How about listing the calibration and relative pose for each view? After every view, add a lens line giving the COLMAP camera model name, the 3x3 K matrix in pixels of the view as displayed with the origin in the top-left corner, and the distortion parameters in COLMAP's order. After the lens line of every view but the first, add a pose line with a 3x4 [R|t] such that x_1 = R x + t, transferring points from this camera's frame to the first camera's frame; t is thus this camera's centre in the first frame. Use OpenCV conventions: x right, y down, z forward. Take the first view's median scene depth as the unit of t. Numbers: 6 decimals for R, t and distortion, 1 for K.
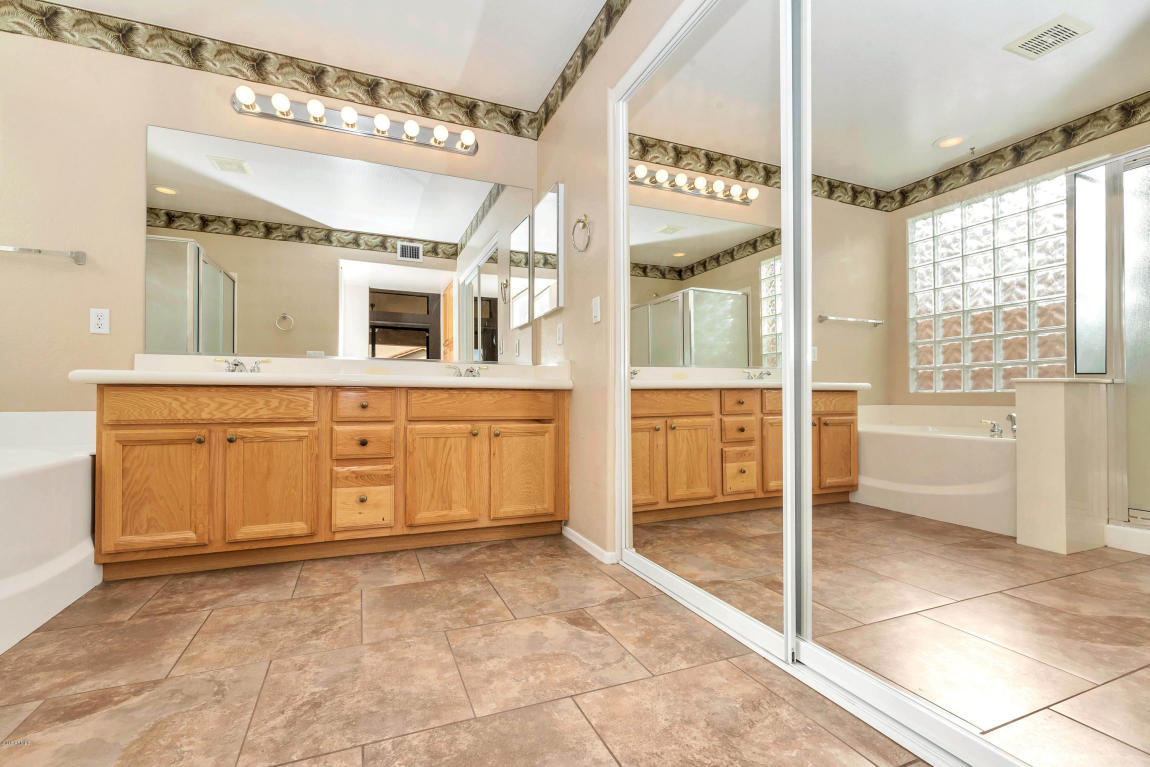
lens RADIAL K [[508.1, 0, 575.0], [0, 508.1, 383.5], [0, 0, 1]] dist [0.018903, 0.000111]
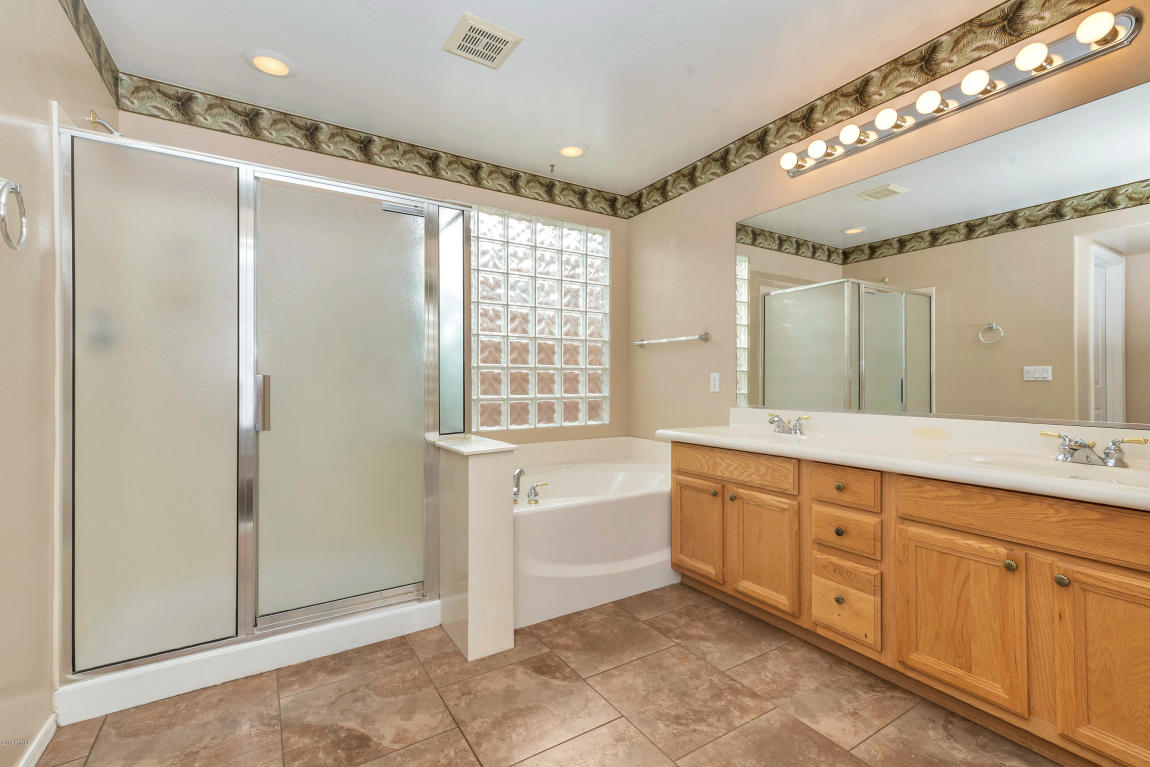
lens RADIAL K [[508.1, 0, 575.0], [0, 508.1, 383.5], [0, 0, 1]] dist [0.018903, 0.000111]
pose [[0.172082, 0.000603, -0.985082, 0.355411], [0.024692, 0.999683, 0.004926, -0.150396], [0.984773, -0.025171, 0.172013, 0.466620]]
